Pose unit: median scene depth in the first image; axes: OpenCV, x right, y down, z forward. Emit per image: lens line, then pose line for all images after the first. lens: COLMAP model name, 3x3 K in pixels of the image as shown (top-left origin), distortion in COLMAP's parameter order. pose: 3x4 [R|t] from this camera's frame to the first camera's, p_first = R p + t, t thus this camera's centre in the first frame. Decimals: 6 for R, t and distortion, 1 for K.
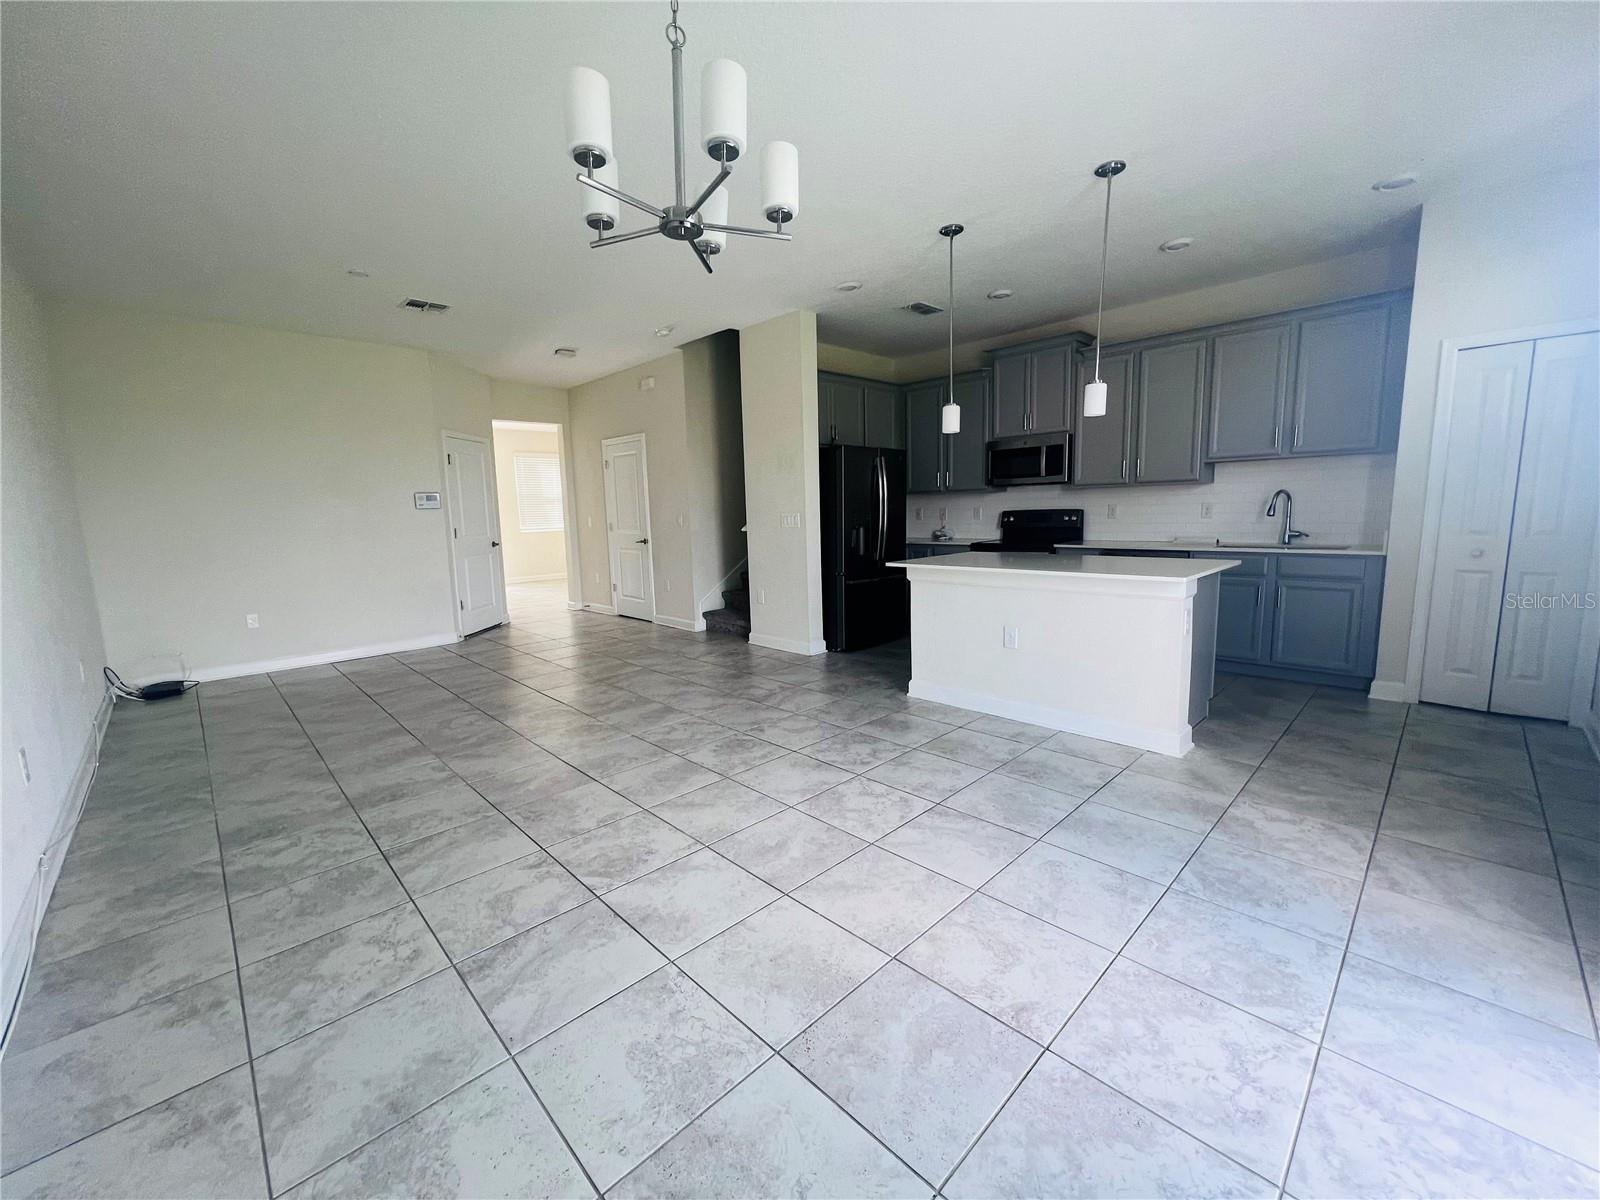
lens RADIAL K [[641.7, 0, 796.8], [0, 641.7, 596.1], [0, 0, 1]] dist [-0.000198, -0.000067]
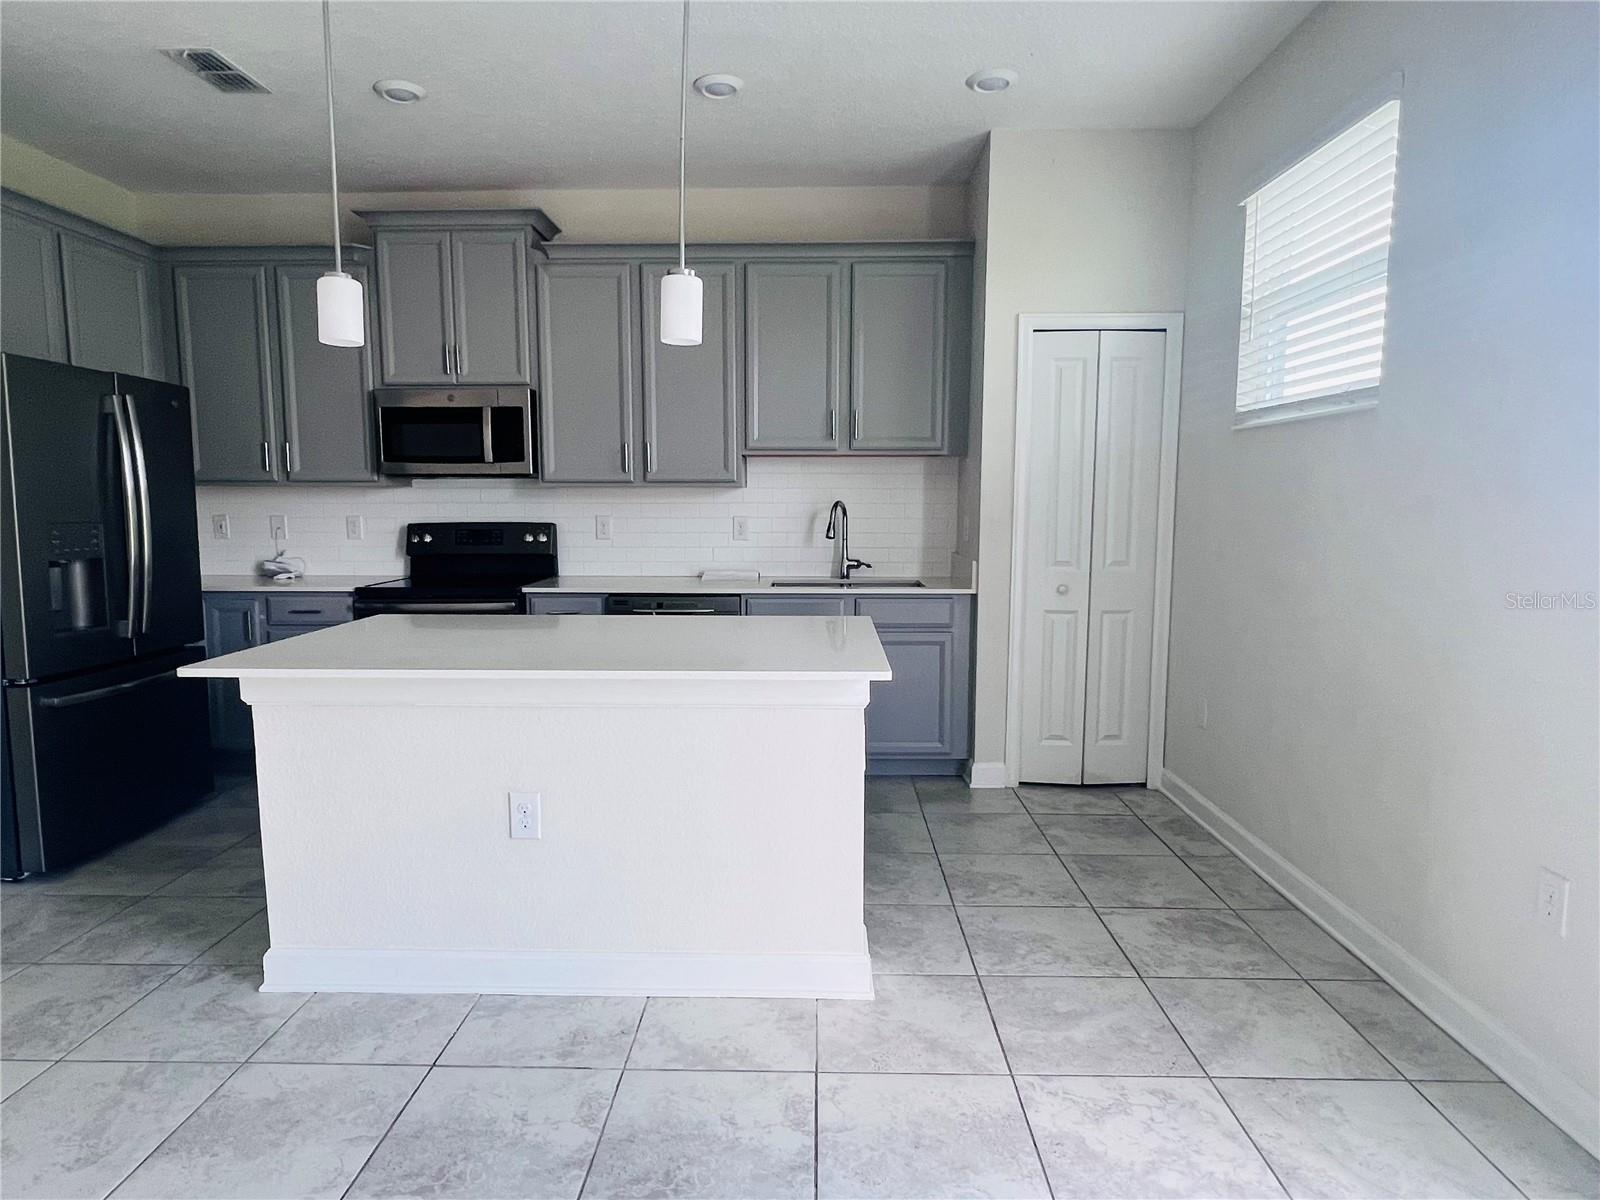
lens RADIAL K [[913.1, 0, 796.3], [0, 913.1, 602.9], [0, 0, 1]] dist [-0.008726, 0.001007]
pose [[0.709820, -0.051202, 0.702520, 0.022085], [0.074983, 0.997180, -0.003084, -0.053719], [-0.700381, 0.054866, 0.711657, 0.321694]]
